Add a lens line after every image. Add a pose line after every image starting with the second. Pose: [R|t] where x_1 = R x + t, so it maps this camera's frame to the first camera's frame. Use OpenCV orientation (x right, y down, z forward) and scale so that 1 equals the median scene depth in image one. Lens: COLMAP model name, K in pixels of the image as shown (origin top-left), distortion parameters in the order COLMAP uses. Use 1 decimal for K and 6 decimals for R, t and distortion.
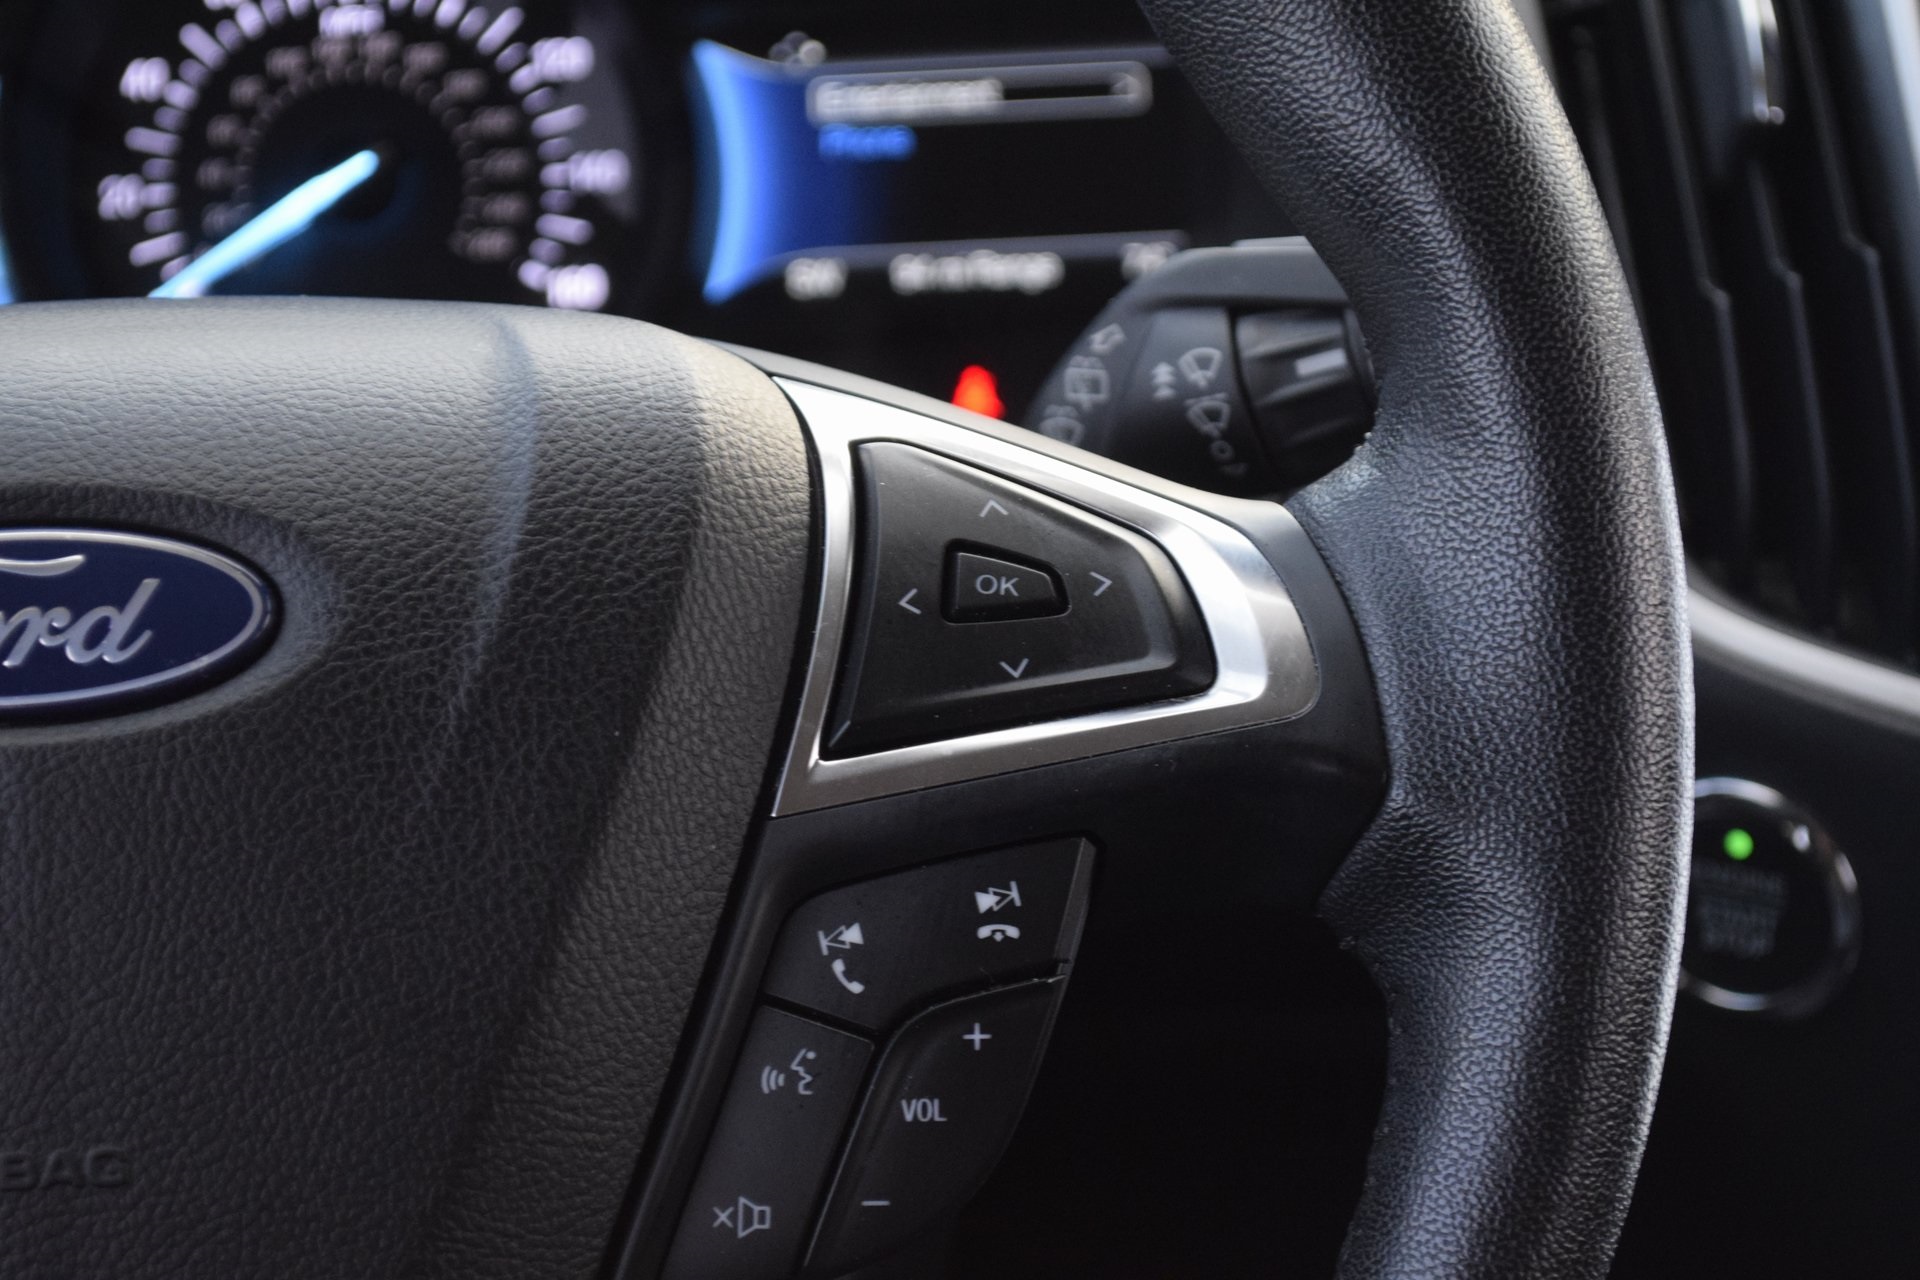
lens RADIAL K [[4481.7, 0, 959.5], [0, 4481.7, 640.2], [0, 0, 1]] dist [-0.005550, 0.000000]
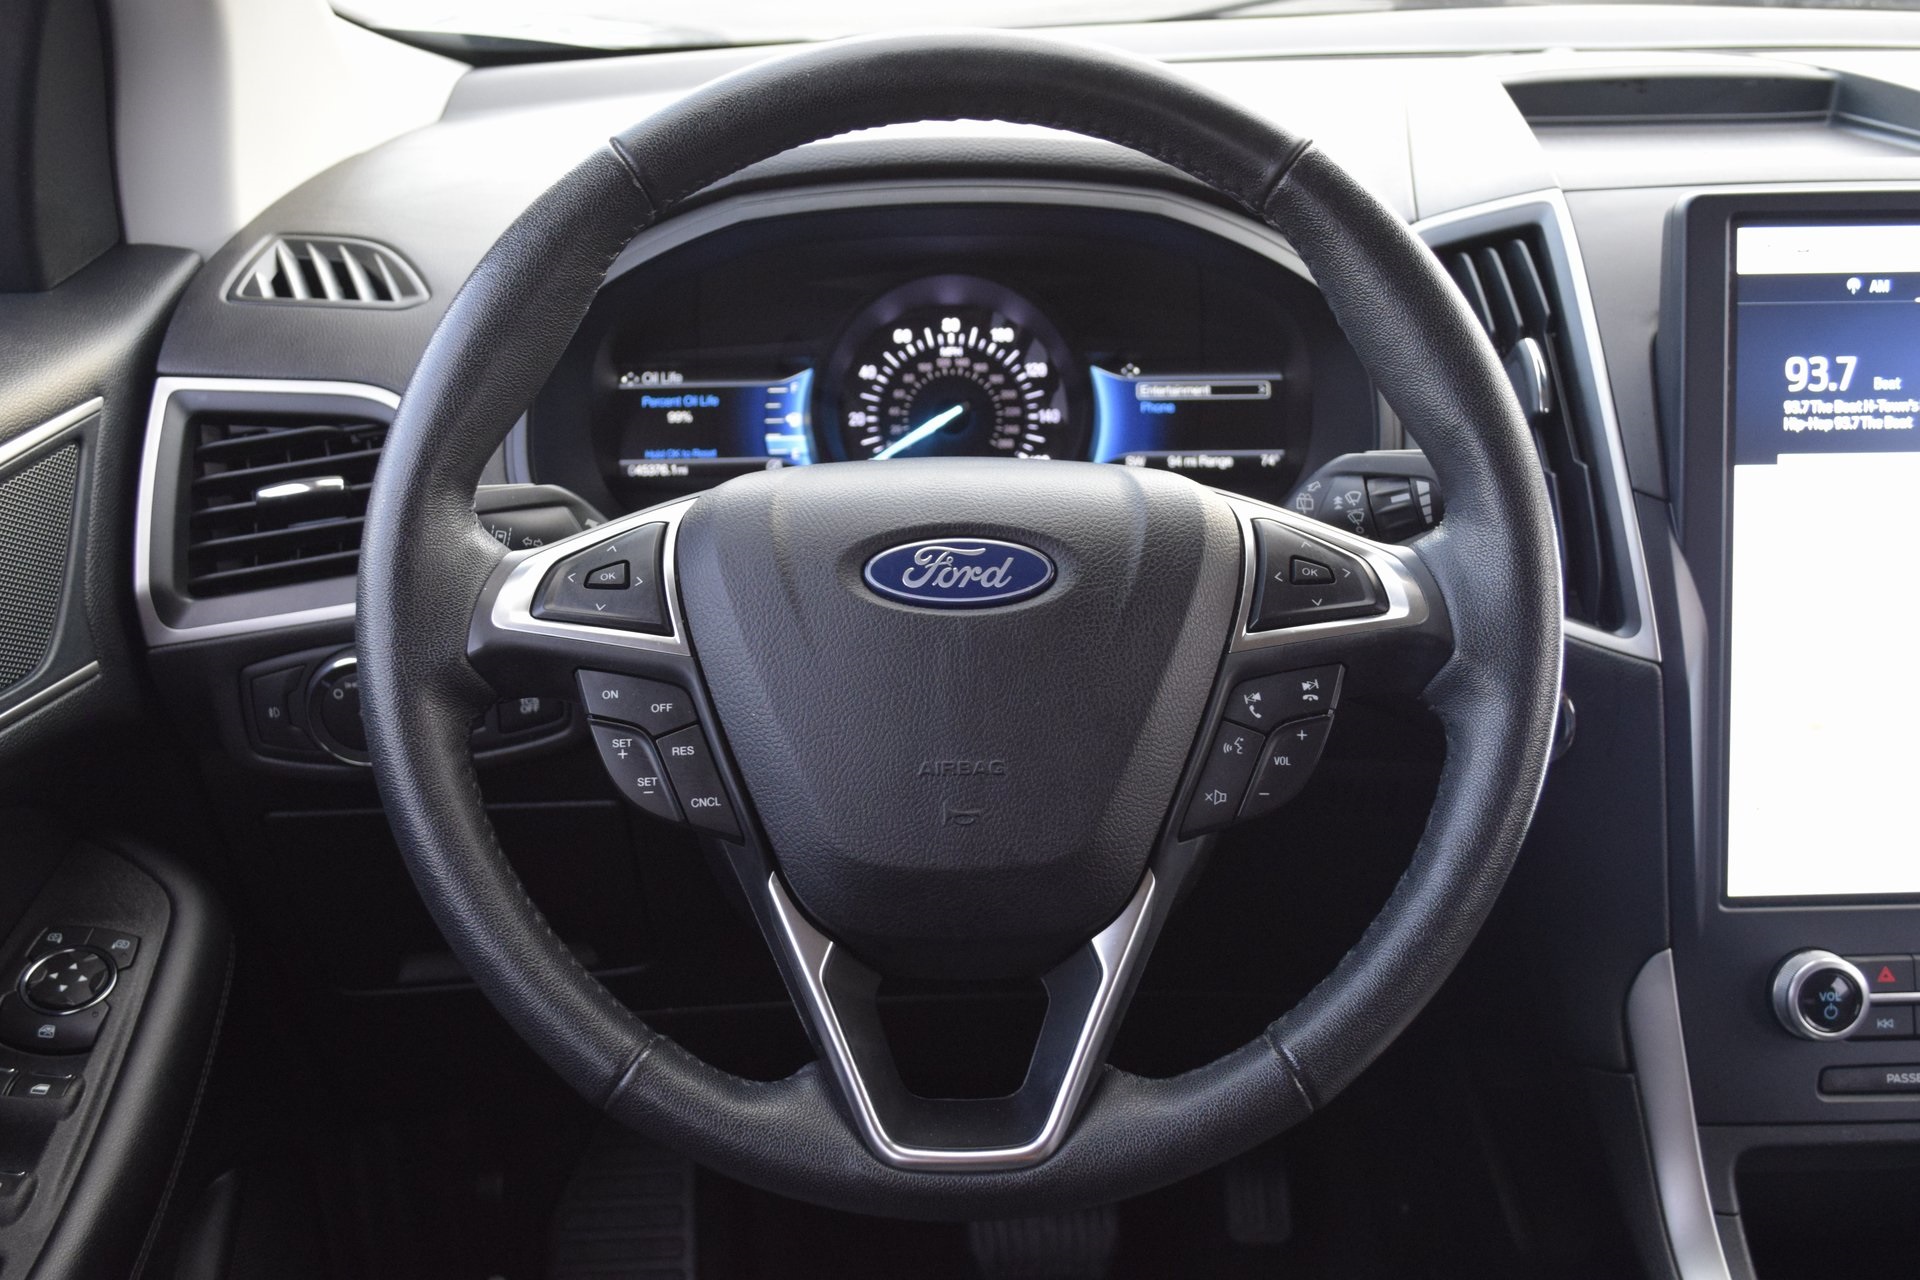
lens RADIAL K [[2189.8, 0, 960.8], [0, 2189.8, 639.0], [0, 0, 1]] dist [-0.023052, 0.000000]
pose [[0.999373, 0.035403, -0.000674, -0.200099], [-0.035406, 0.999356, -0.005833, 0.043472], [0.000467, 0.005854, 0.999983, -0.331912]]
